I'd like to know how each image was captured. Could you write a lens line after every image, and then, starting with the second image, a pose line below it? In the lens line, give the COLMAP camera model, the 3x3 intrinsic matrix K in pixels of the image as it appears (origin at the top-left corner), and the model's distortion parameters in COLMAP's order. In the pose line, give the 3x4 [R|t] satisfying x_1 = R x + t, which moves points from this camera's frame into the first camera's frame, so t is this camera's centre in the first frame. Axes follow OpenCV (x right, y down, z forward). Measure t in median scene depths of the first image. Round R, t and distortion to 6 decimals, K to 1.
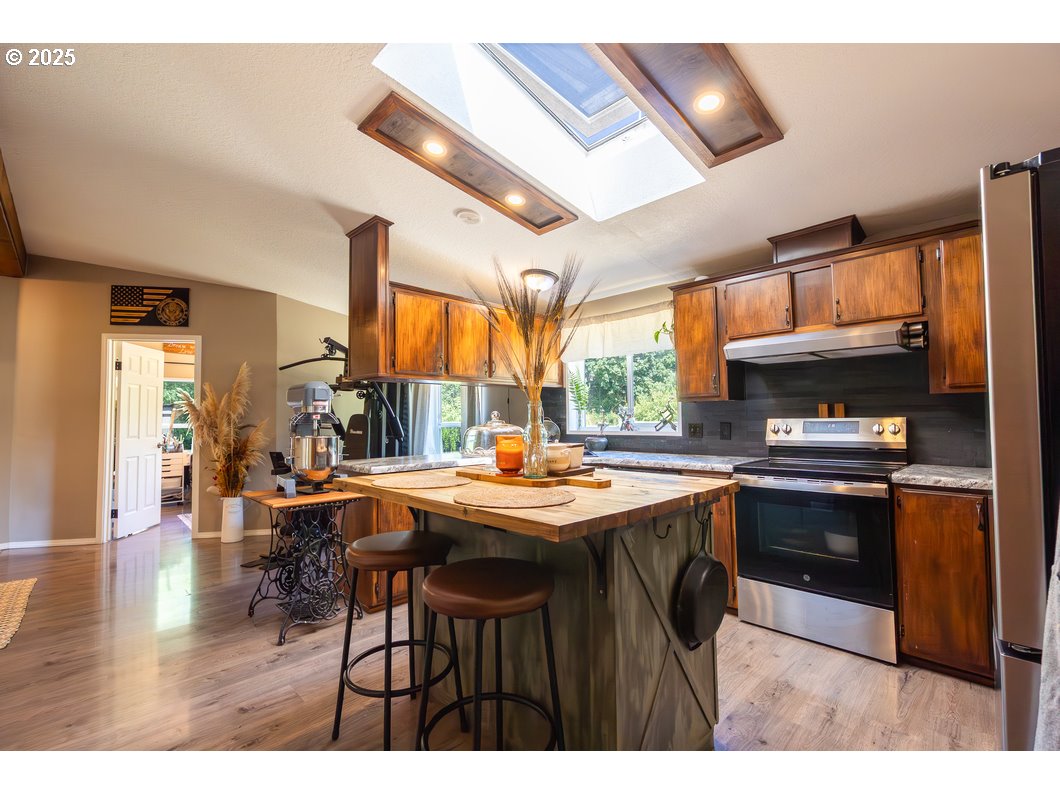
lens RADIAL K [[481.7, 0, 530.0], [0, 481.7, 397.5], [0, 0, 1]] dist [-0.010356, 0.000896]
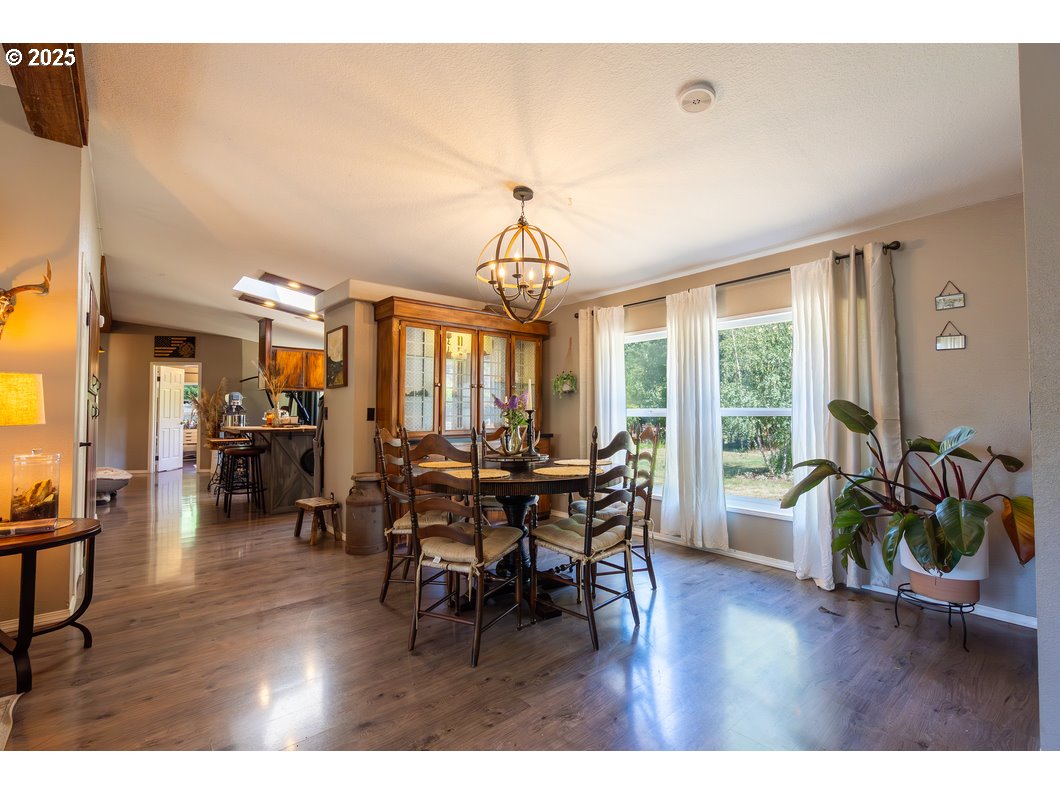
lens RADIAL K [[481.7, 0, 530.0], [0, 481.7, 397.5], [0, 0, 1]] dist [-0.010356, 0.000896]
pose [[0.997935, 0.006686, -0.063879, 0.732558], [-0.005873, 0.999900, 0.012901, -0.028109], [0.063958, -0.012499, 0.997874, -0.802708]]
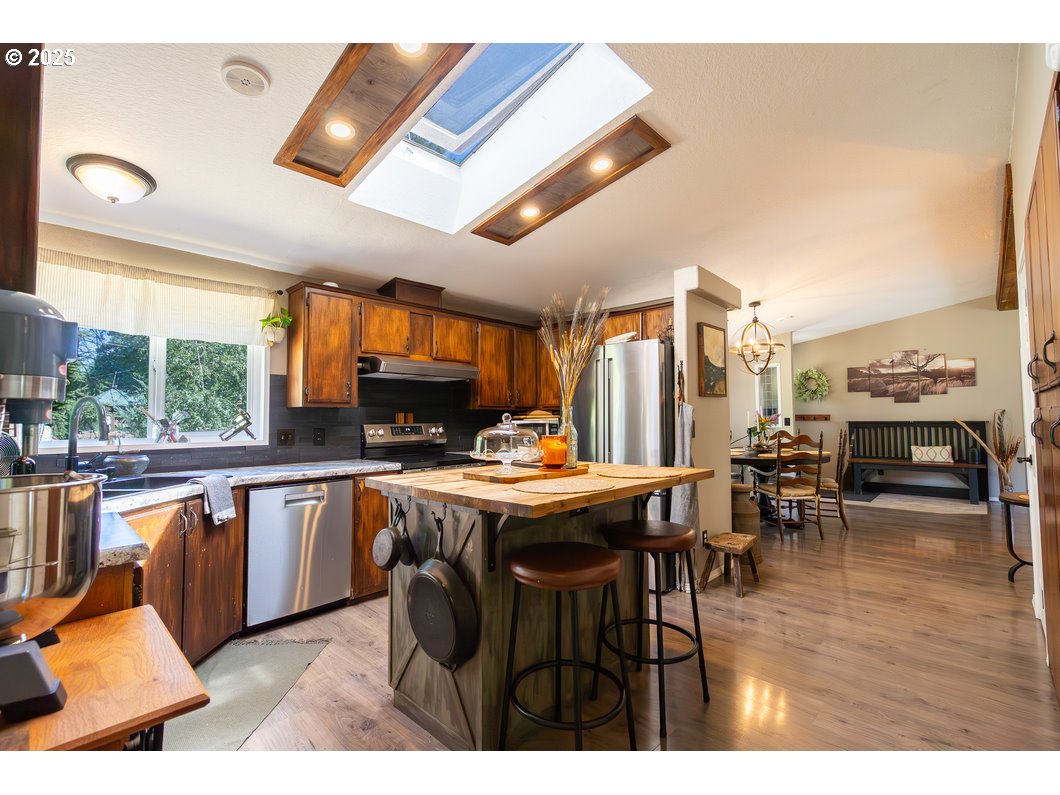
lens RADIAL K [[481.7, 0, 530.0], [0, 481.7, 397.5], [0, 0, 1]] dist [-0.010356, 0.000896]
pose [[-0.038473, 0.058581, 0.997541, -0.596906], [-0.033666, 0.997637, -0.059885, 0.030707], [-0.998692, -0.035887, -0.036410, 0.566390]]
